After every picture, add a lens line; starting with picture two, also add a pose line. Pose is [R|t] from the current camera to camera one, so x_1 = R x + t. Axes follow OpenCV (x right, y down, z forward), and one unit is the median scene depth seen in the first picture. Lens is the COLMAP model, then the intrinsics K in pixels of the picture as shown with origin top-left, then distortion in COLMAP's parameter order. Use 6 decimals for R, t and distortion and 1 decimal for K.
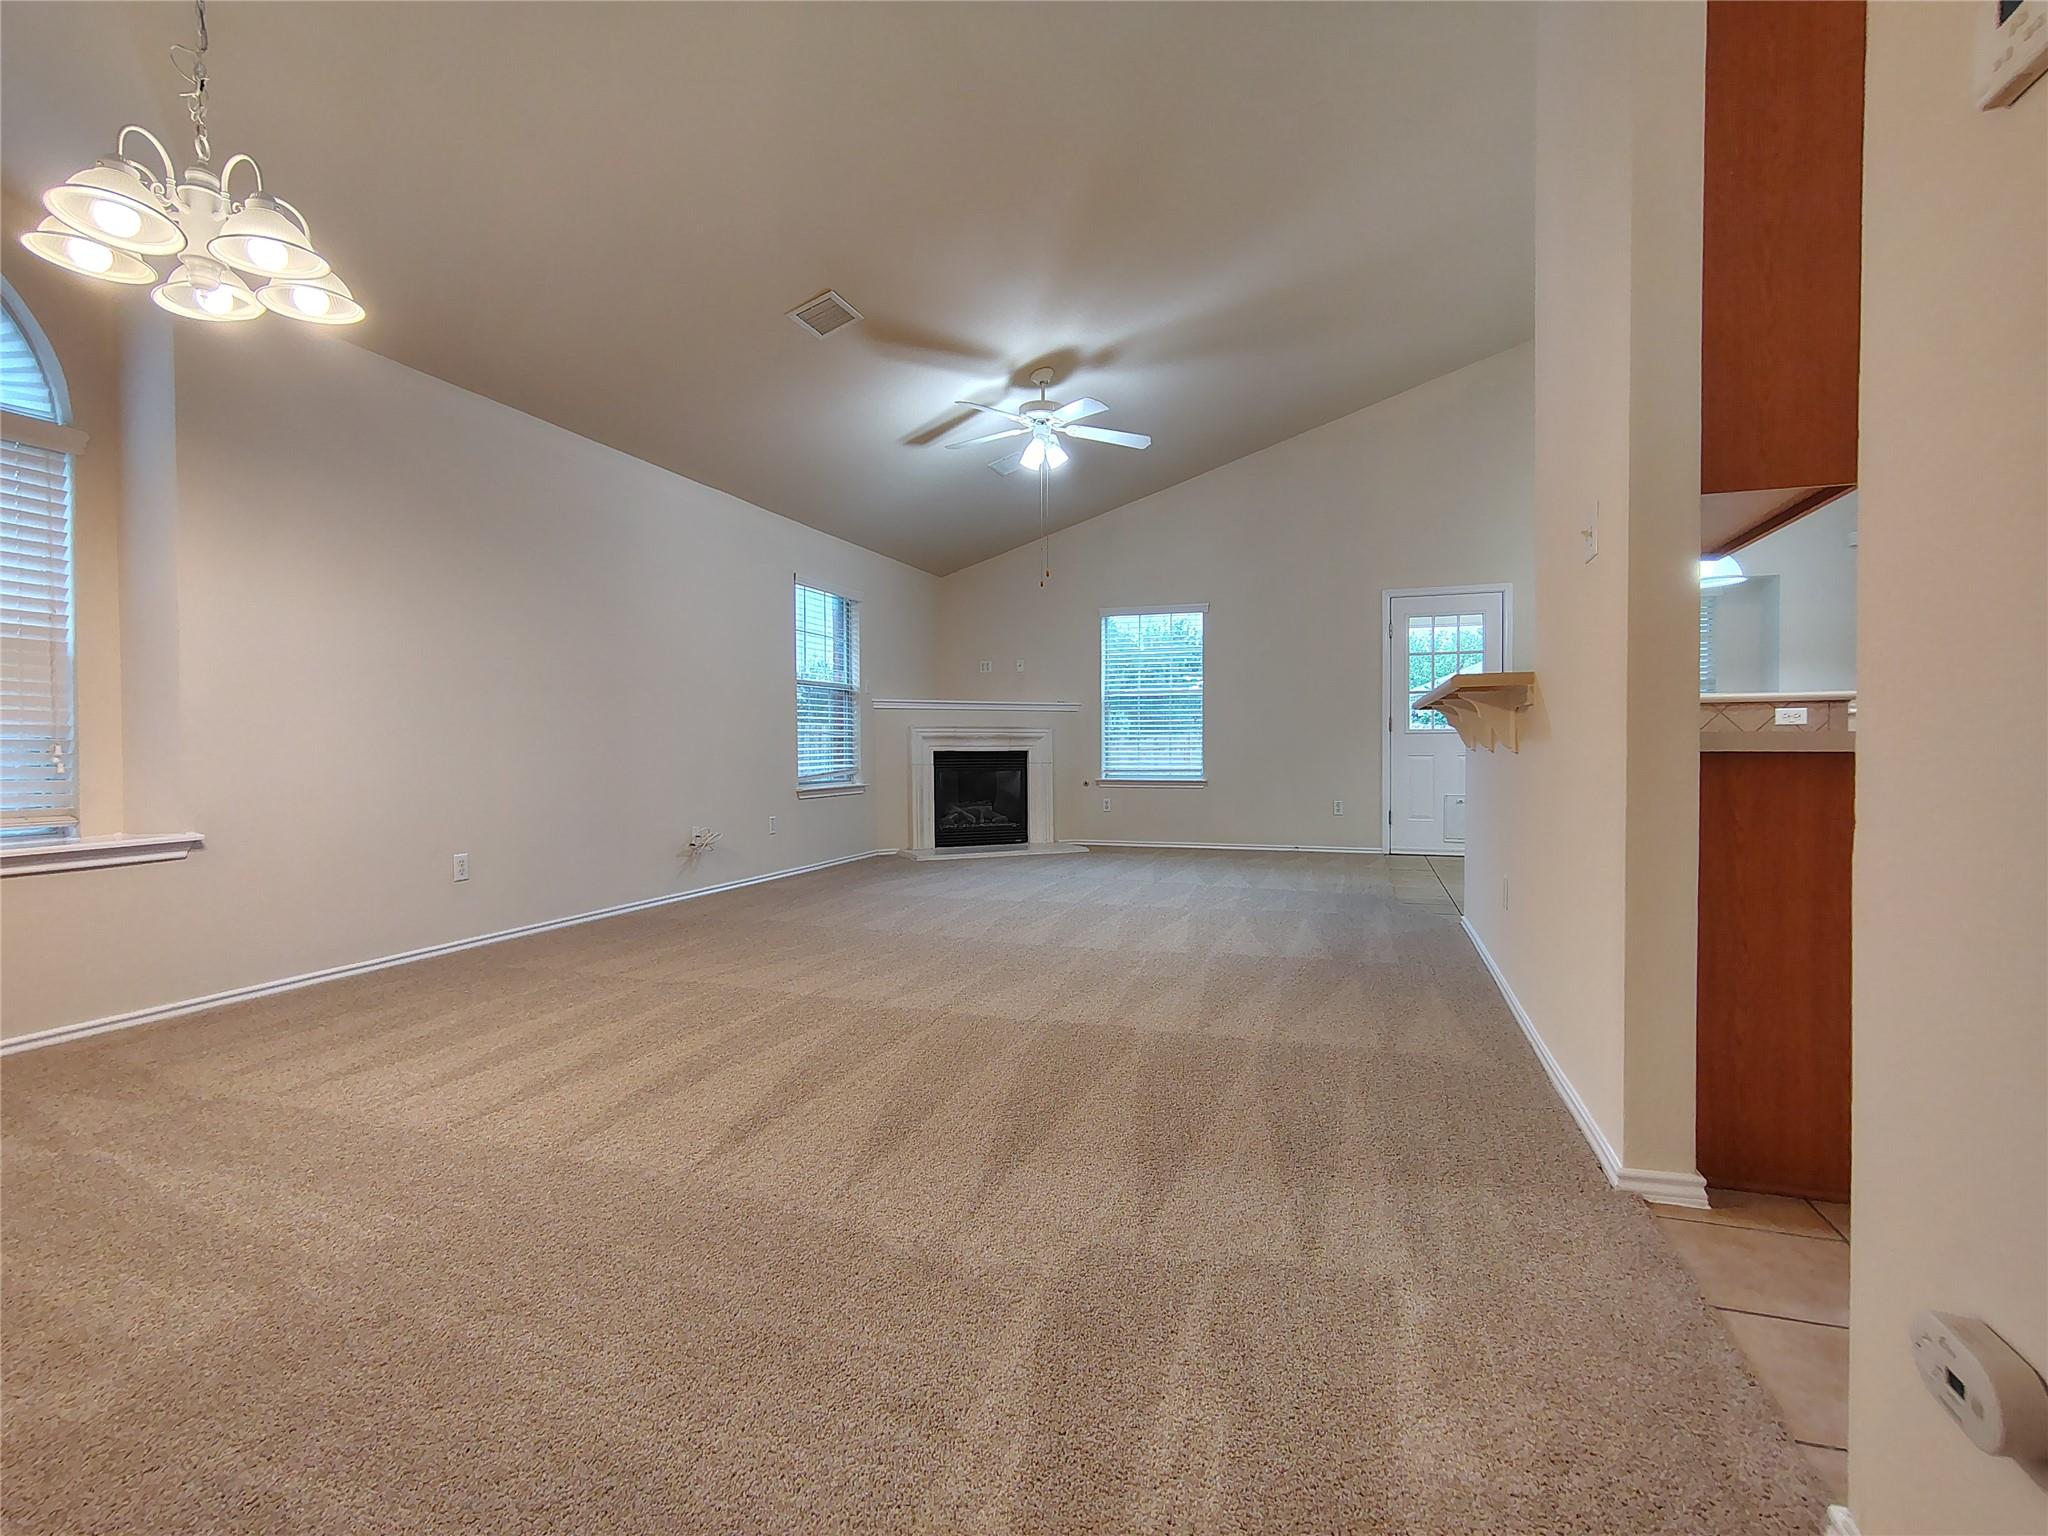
lens RADIAL K [[964.0, 0, 1023.5], [0, 964.0, 763.1], [0, 0, 1]] dist [-0.009190, 0.002903]
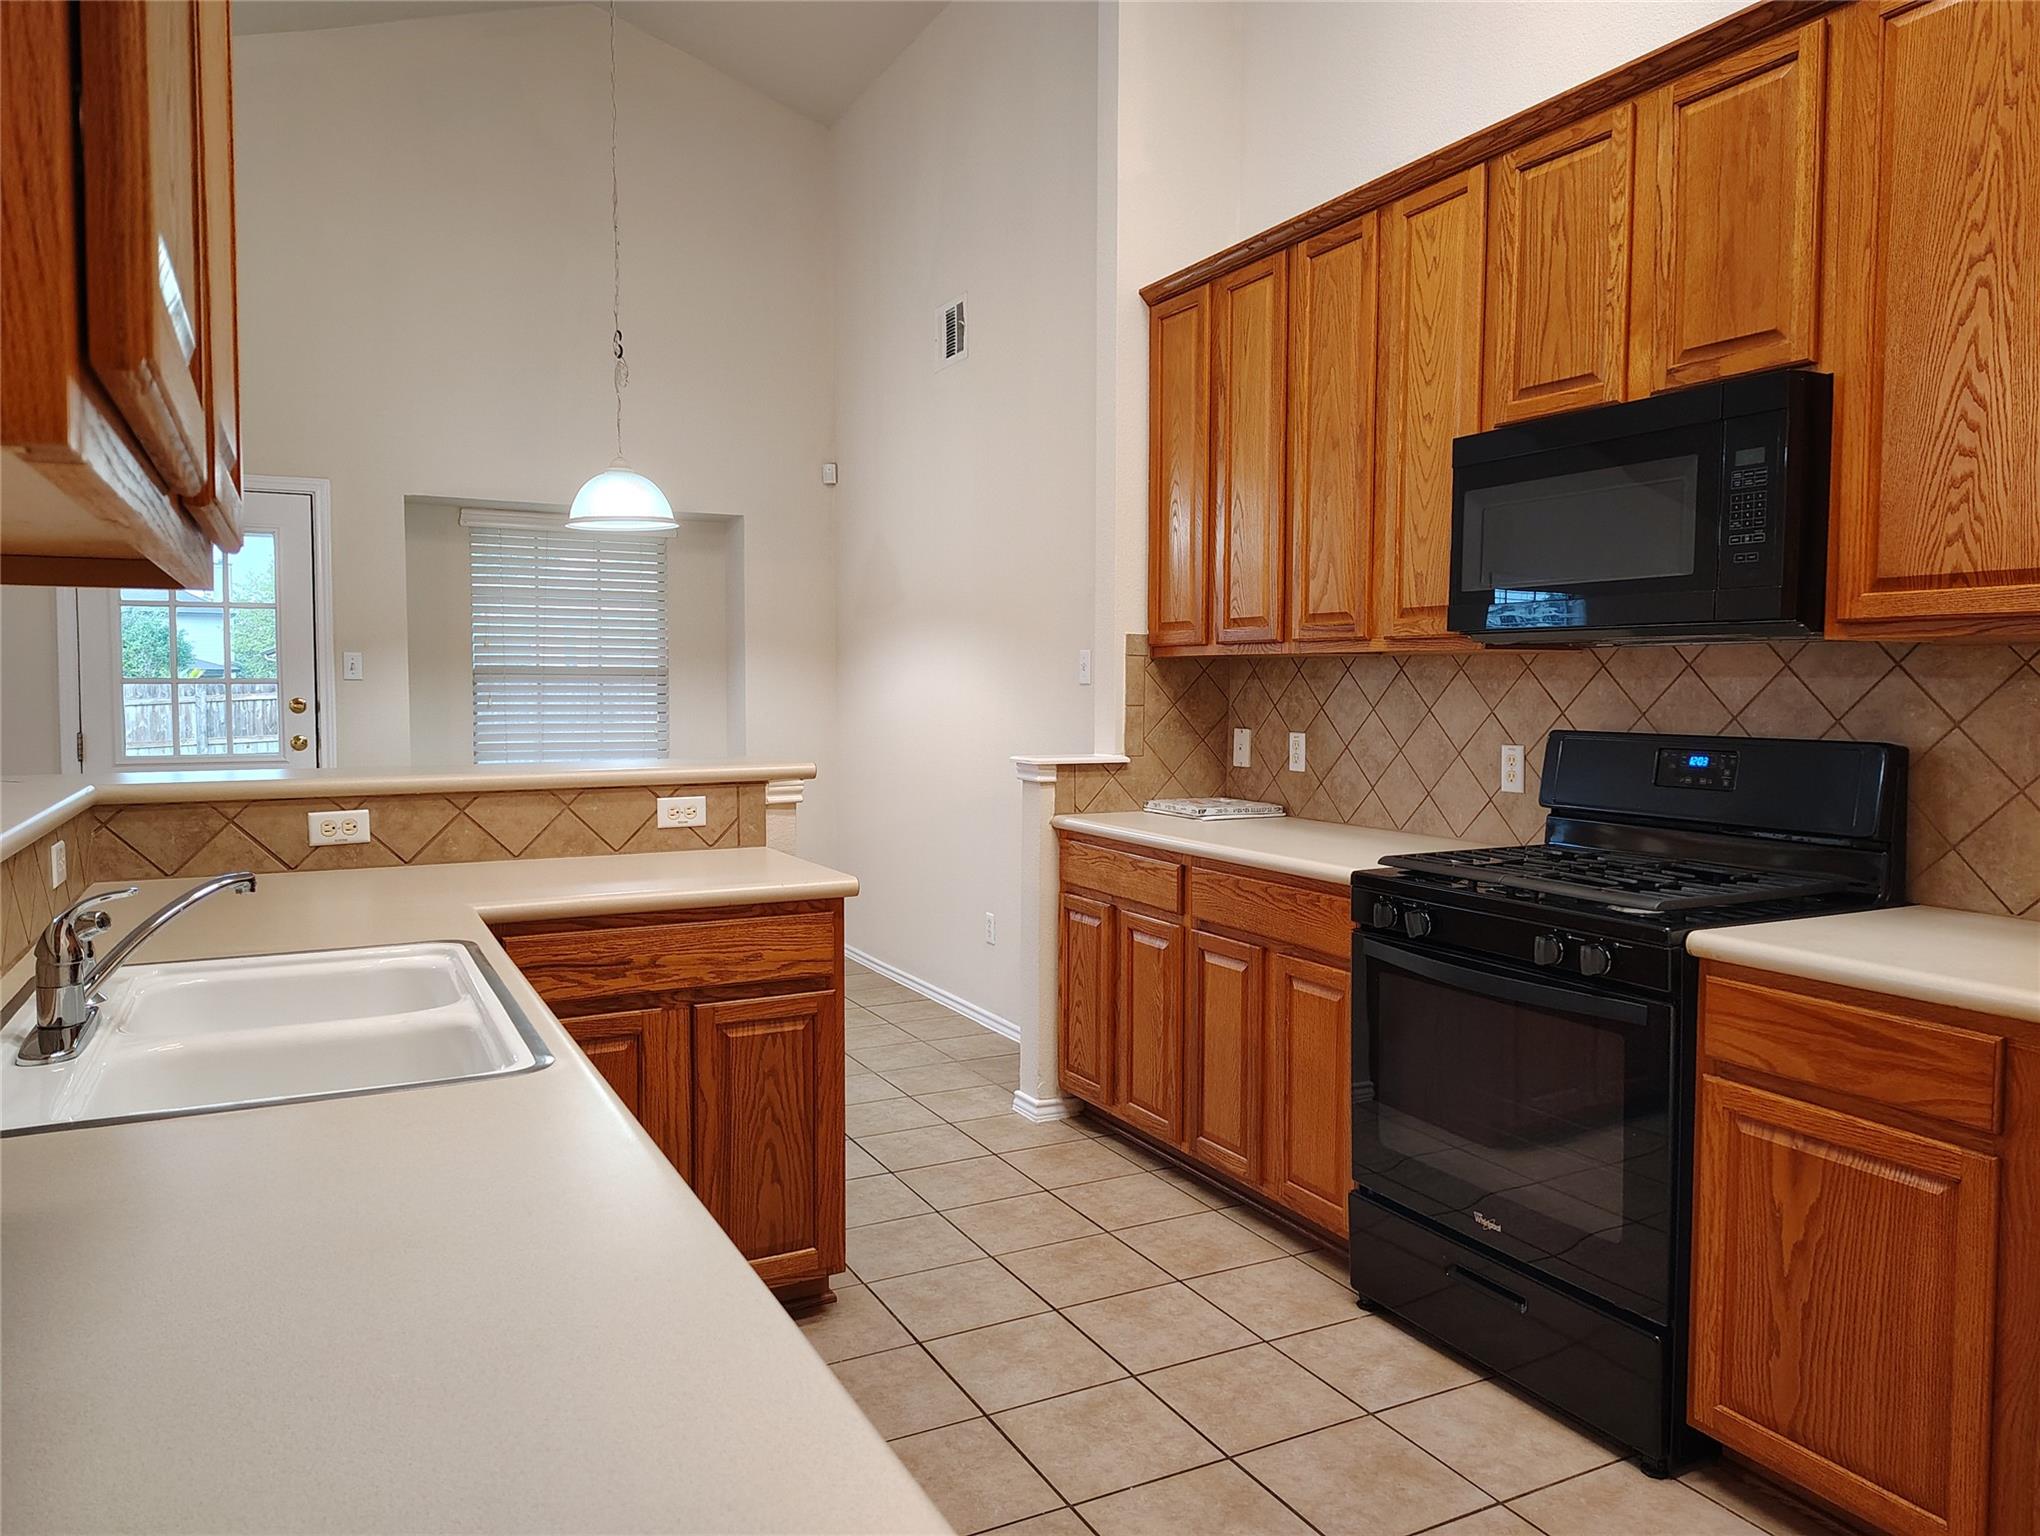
lens RADIAL K [[1416.7, 0, 1023.8], [0, 1416.7, 747.5], [0, 0, 1]] dist [0.034597, 0.001596]
pose [[0.691668, -0.027583, 0.721688, 0.193007], [0.006662, 0.999472, 0.031815, -0.059938], [-0.722184, -0.017198, 0.691487, 0.165064]]
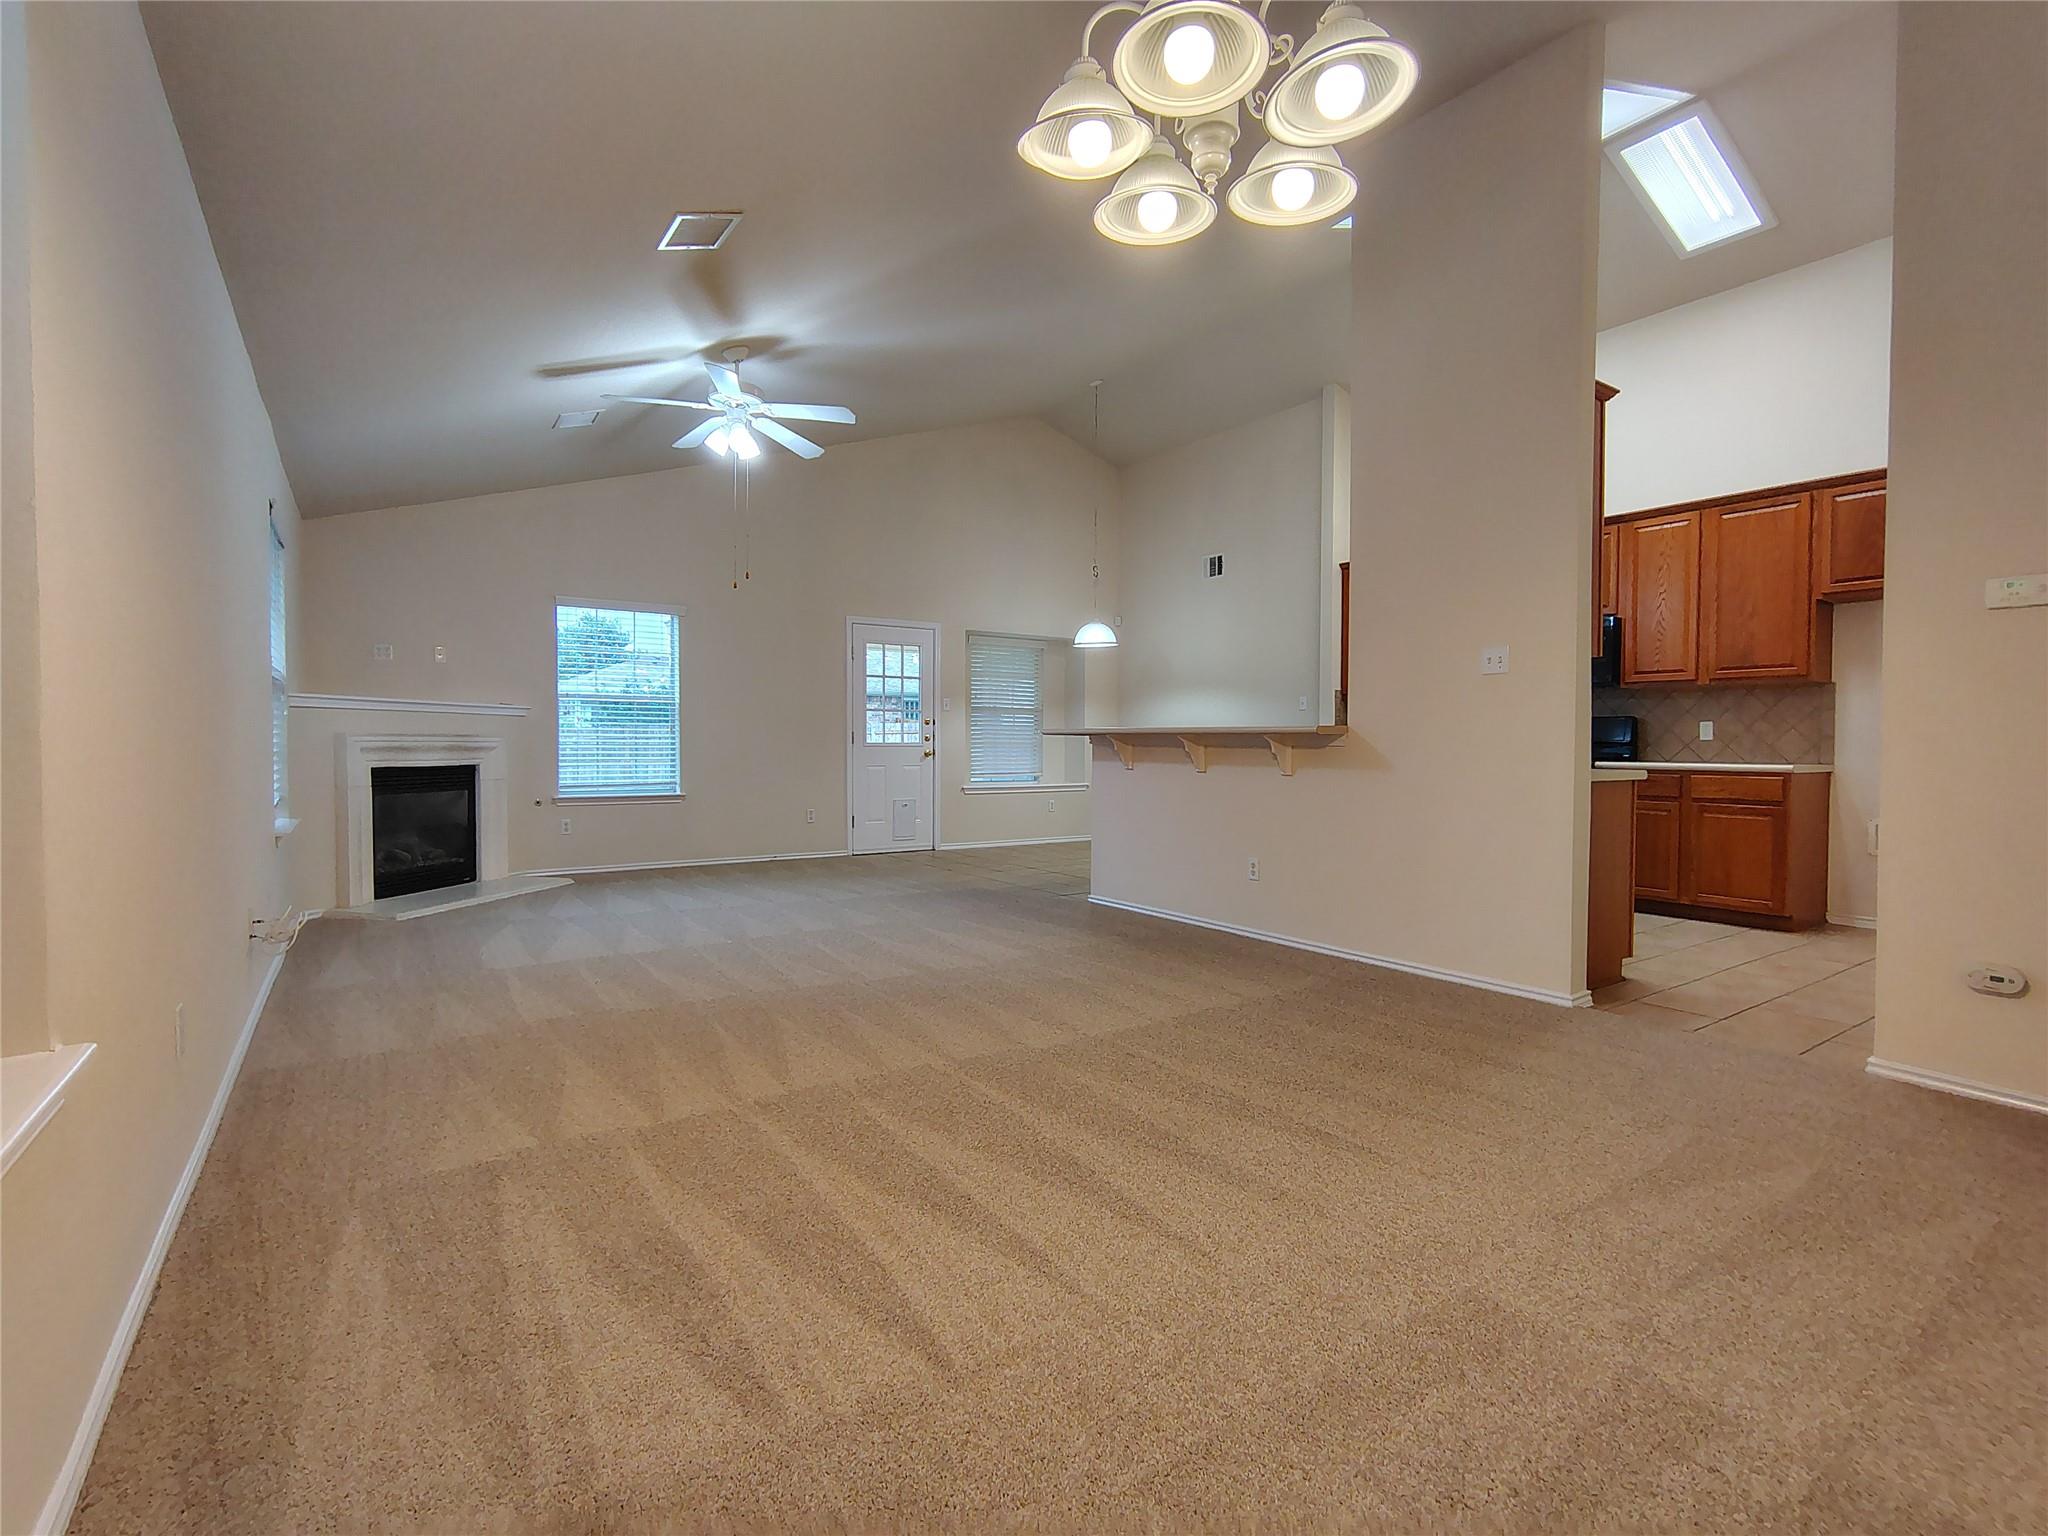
lens RADIAL K [[964.0, 0, 1025.8], [0, 964.0, 765.0], [0, 0, 1]] dist [-0.009190, 0.002903]
pose [[0.590864, -0.012353, 0.806677, -0.400340], [0.006665, 0.999923, 0.010431, -0.019383], [-0.806744, -0.000787, 0.590901, 0.184268]]
